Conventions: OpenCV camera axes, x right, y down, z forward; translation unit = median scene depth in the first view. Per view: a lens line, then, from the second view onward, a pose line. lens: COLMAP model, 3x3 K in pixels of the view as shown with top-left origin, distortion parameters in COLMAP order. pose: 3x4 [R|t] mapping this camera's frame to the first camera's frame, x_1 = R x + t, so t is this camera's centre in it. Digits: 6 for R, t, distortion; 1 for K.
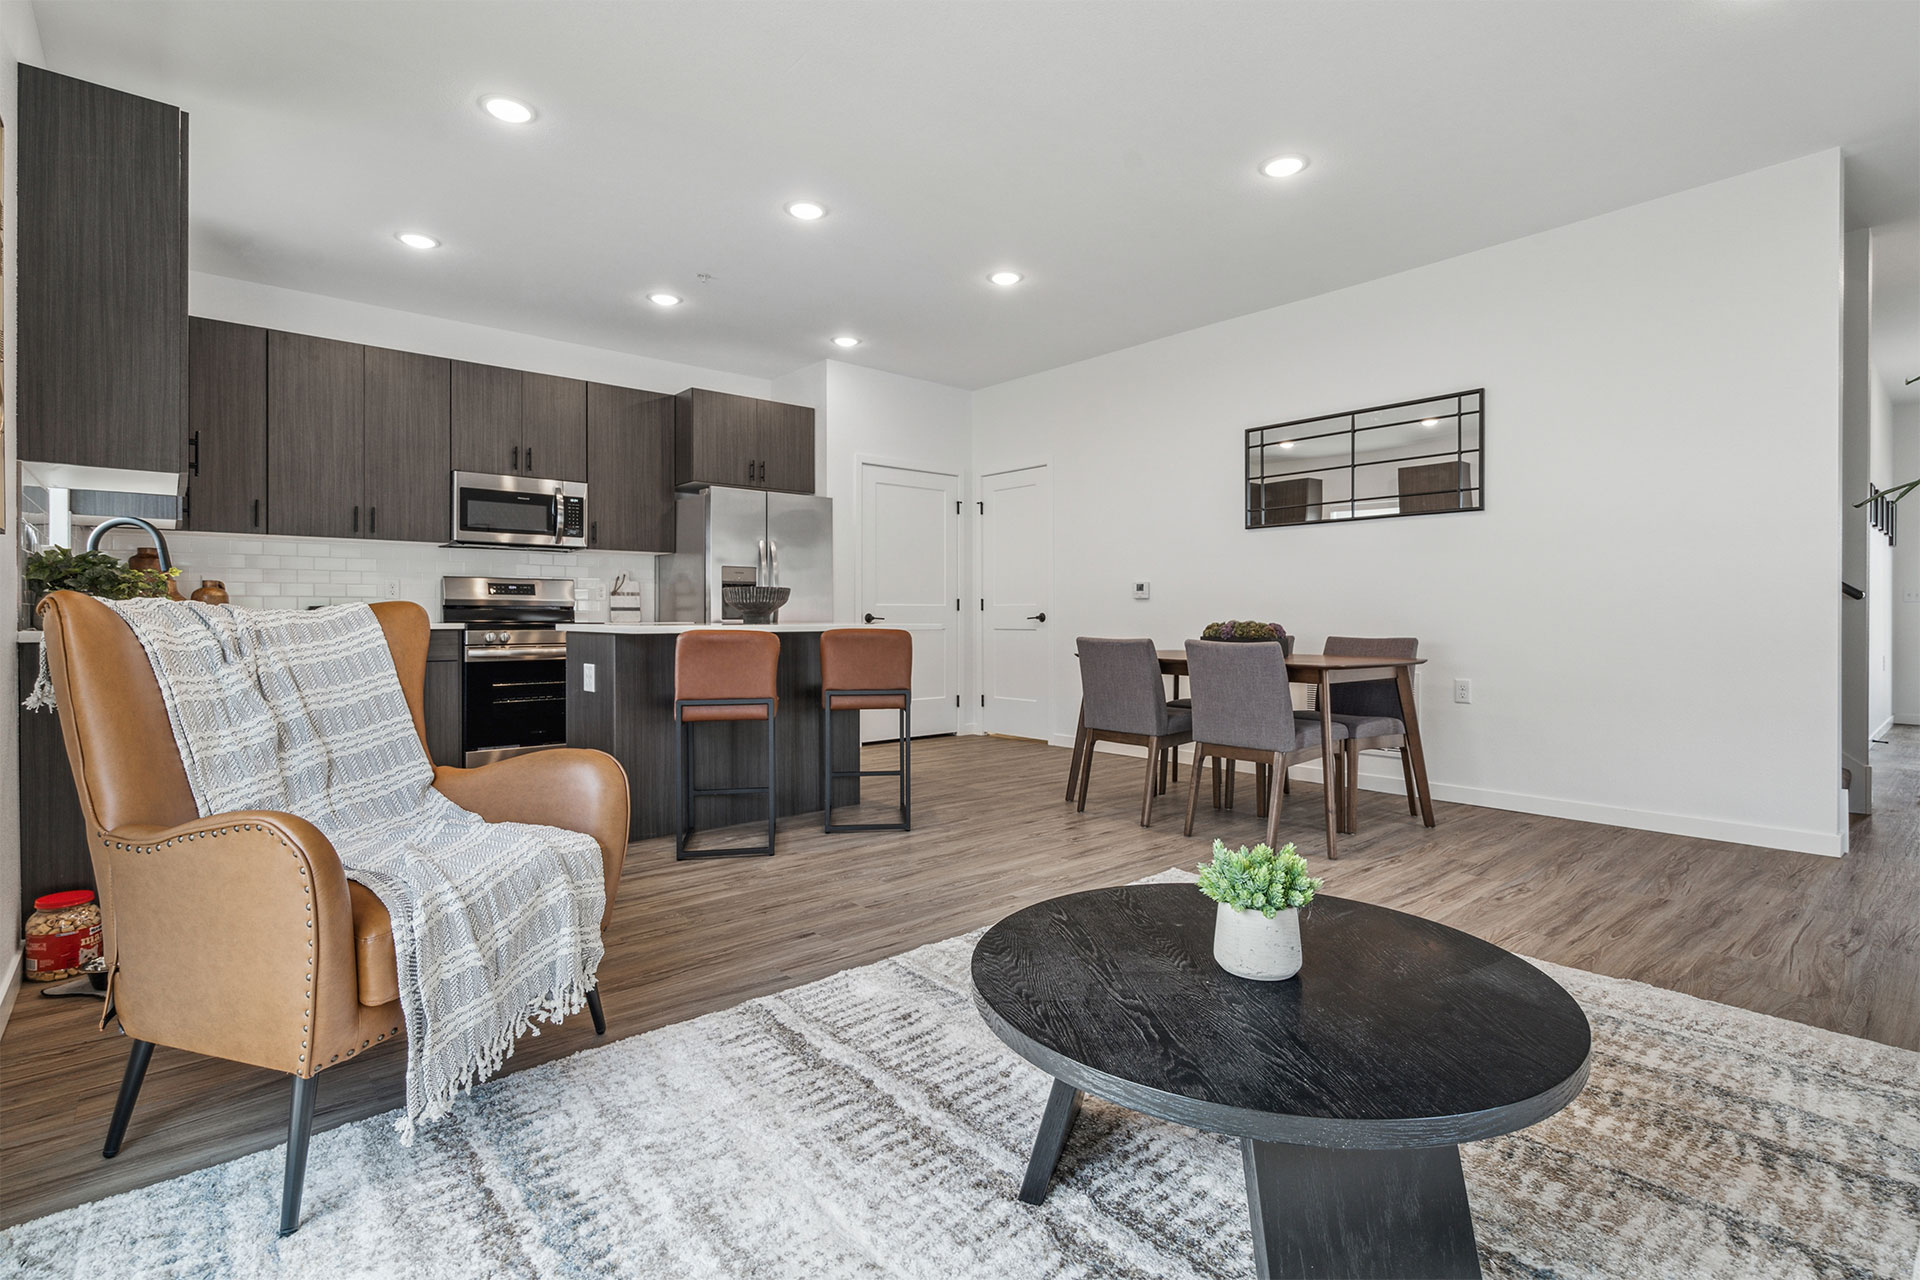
lens RADIAL K [[912.1, 0, 966.8], [0, 912.1, 623.5], [0, 0, 1]] dist [-0.000956, -0.000206]
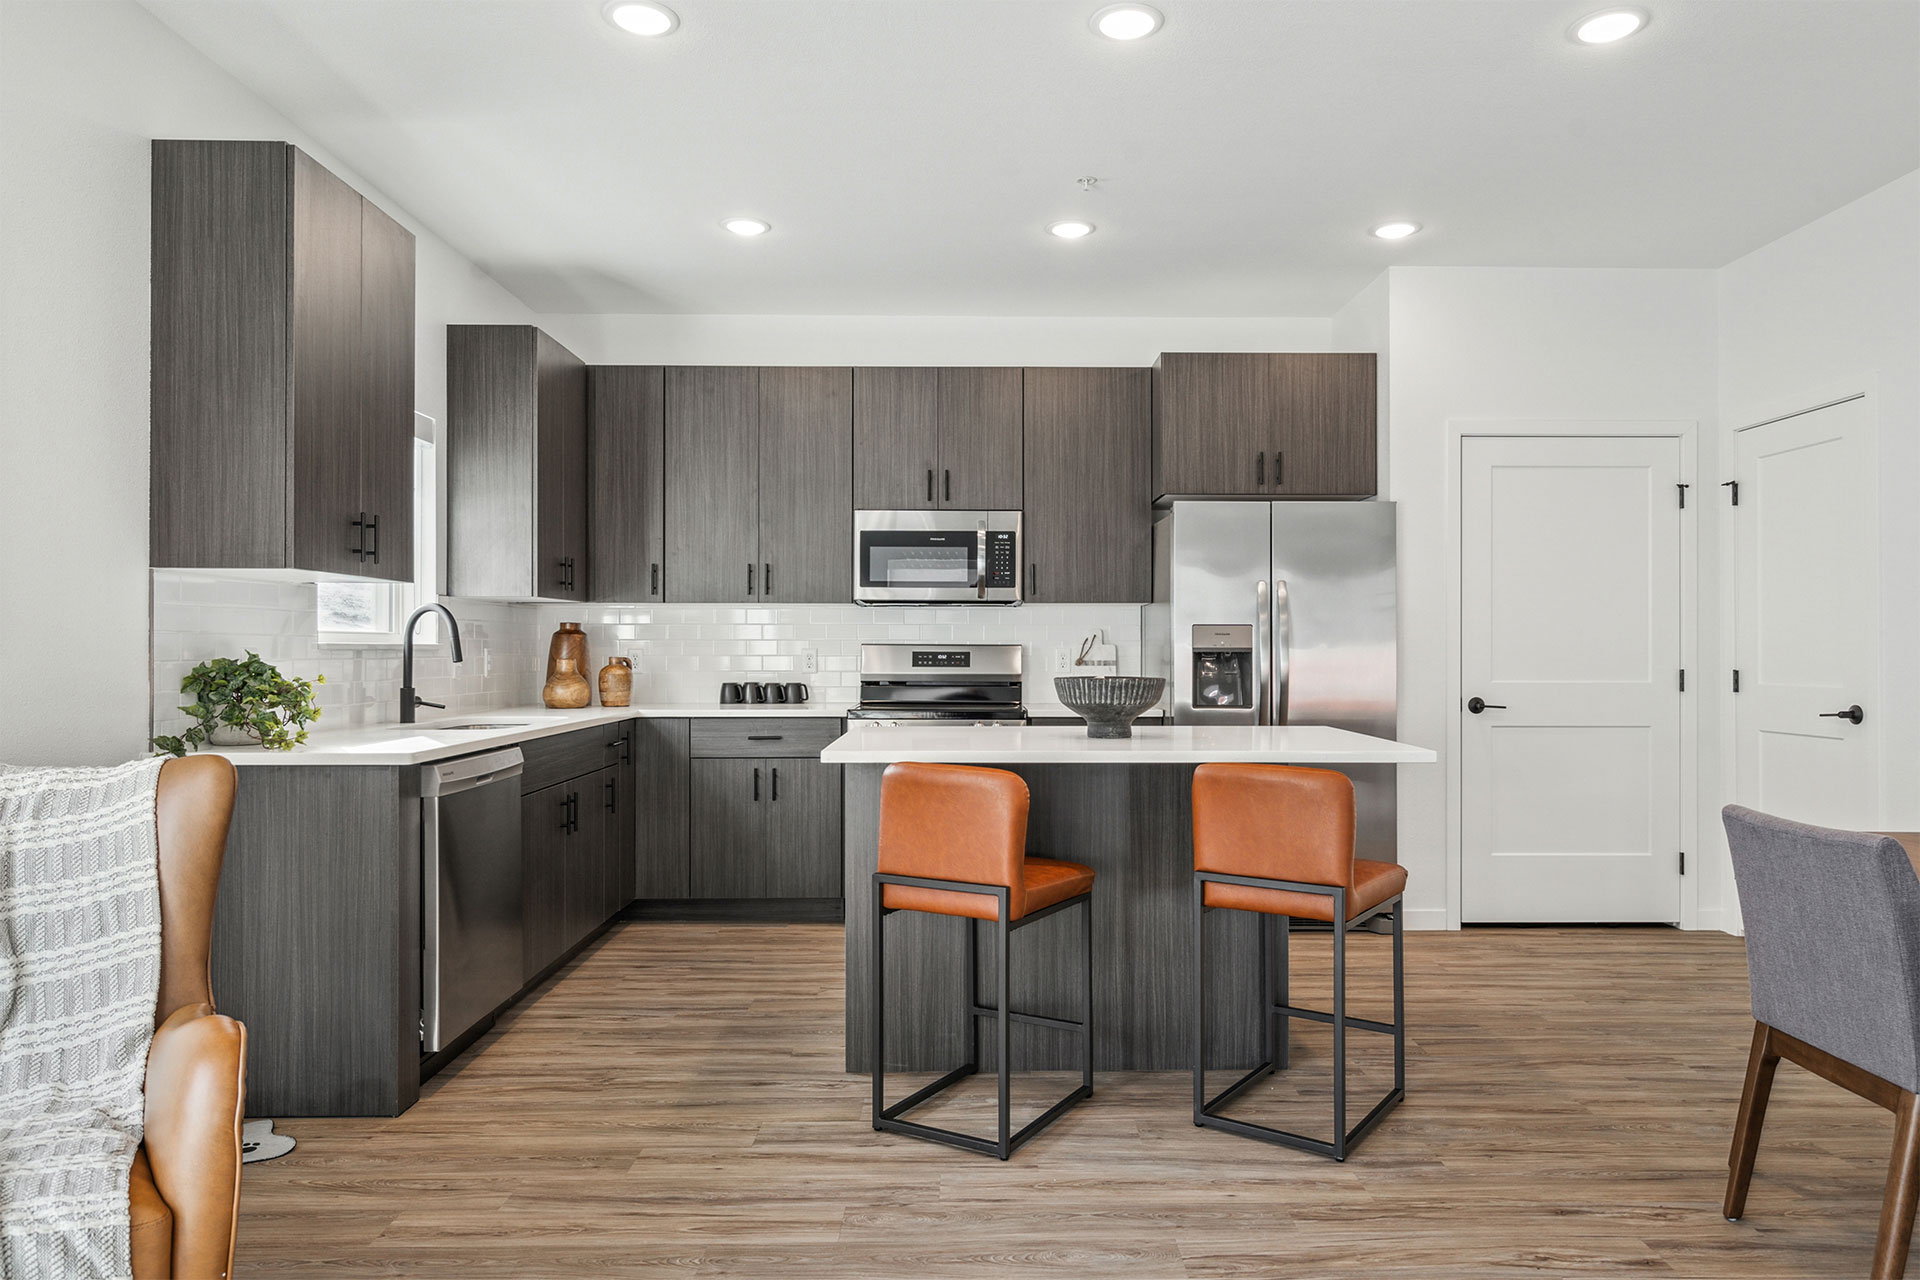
lens RADIAL K [[1227.5, 0, 979.0], [0, 1227.5, 647.4], [0, 0, 1]] dist [0.003010, 0.002021]
pose [[0.764470, 0.000699, -0.644659, 0.181540], [-0.007106, 0.999948, -0.007342, -0.042009], [0.644620, 0.010194, 0.764435, 0.259513]]
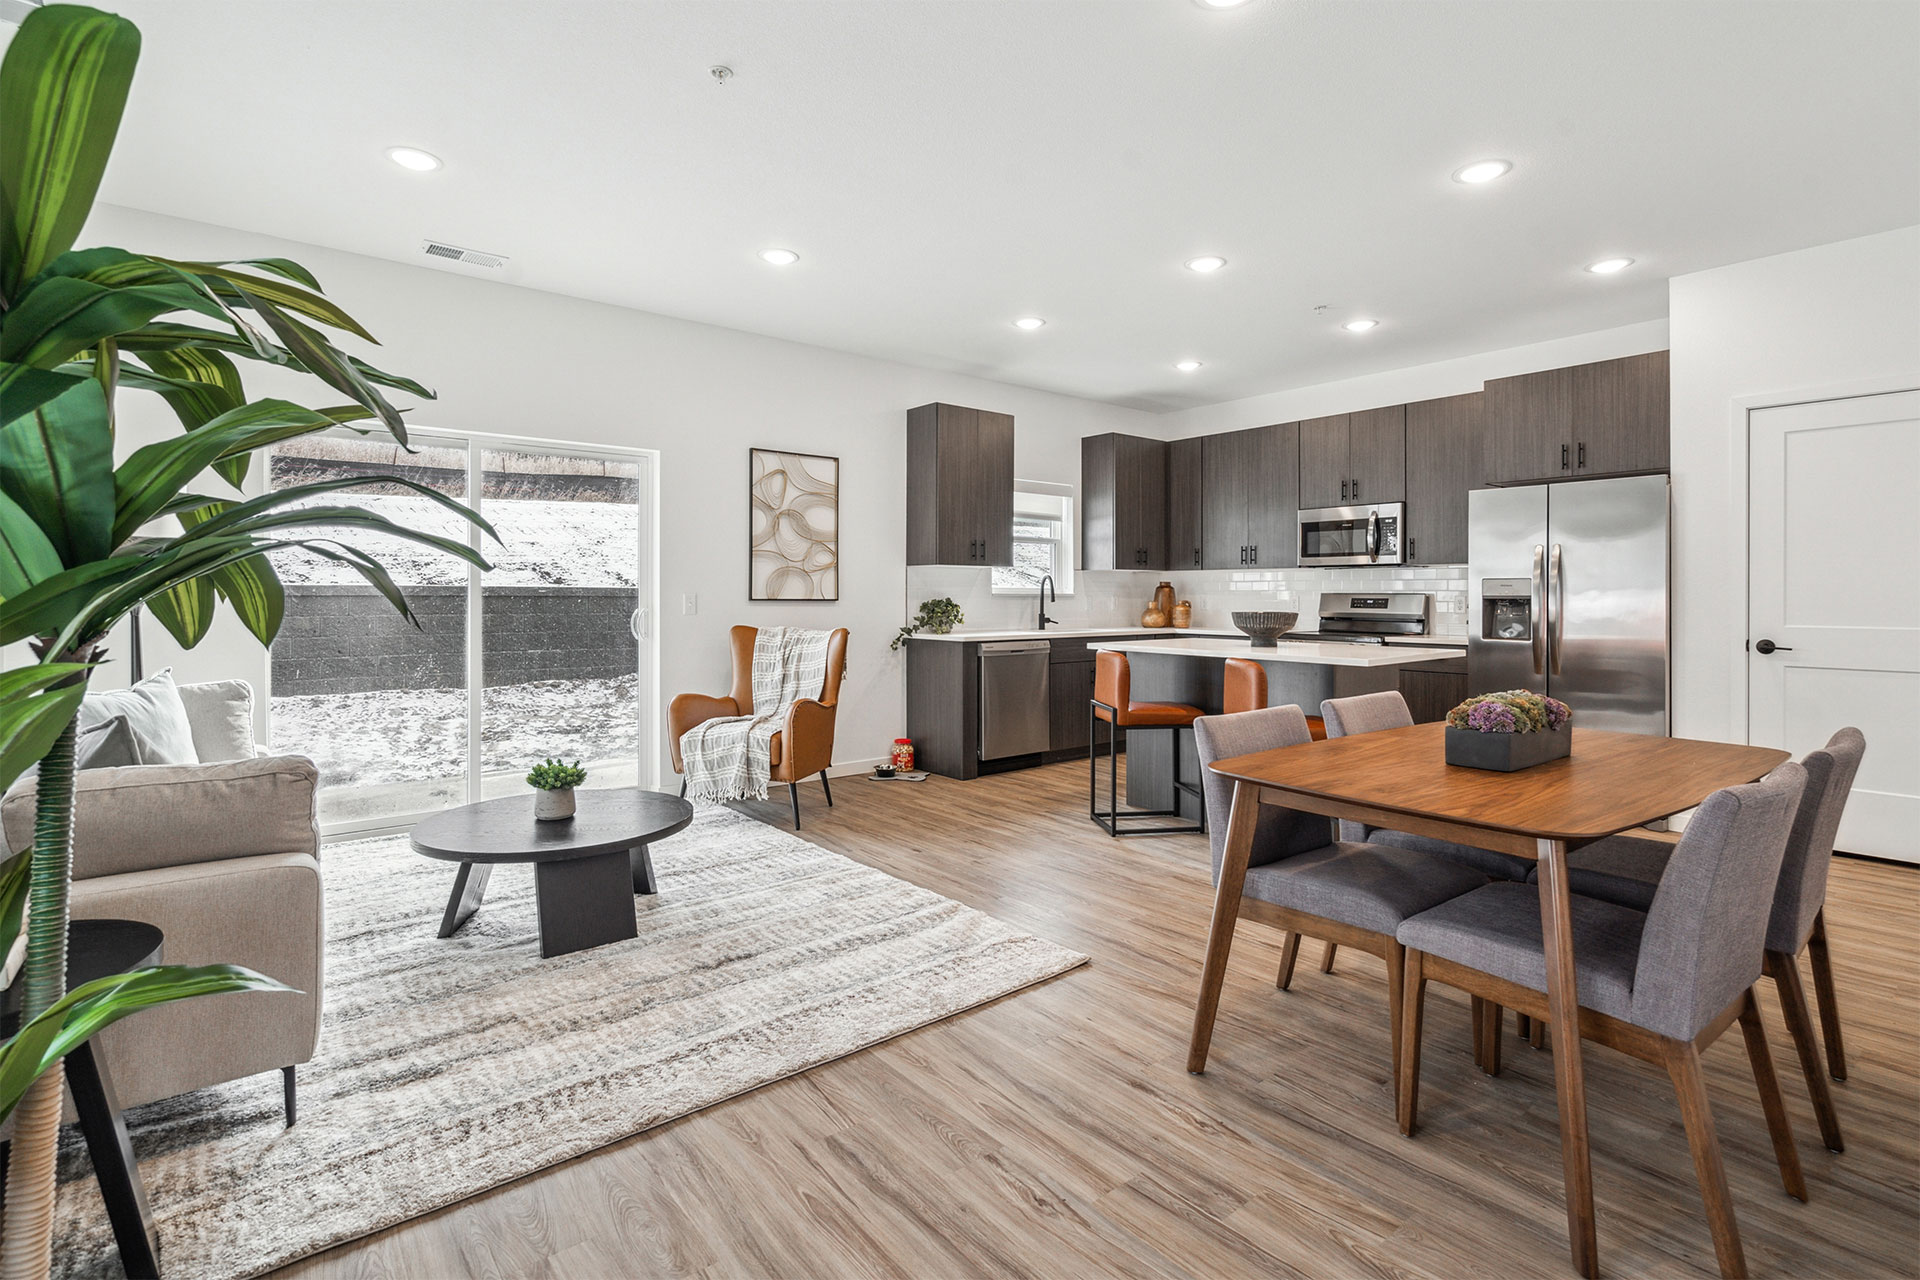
lens RADIAL K [[912.1, 0, 958.9], [0, 912.1, 597.4], [0, 0, 1]] dist [-0.000956, -0.000206]
pose [[-0.039875, 0.002400, -0.999202, 0.671189], [-0.010853, 0.999937, 0.002835, -0.044392], [0.999146, 0.010958, -0.039847, 0.557875]]
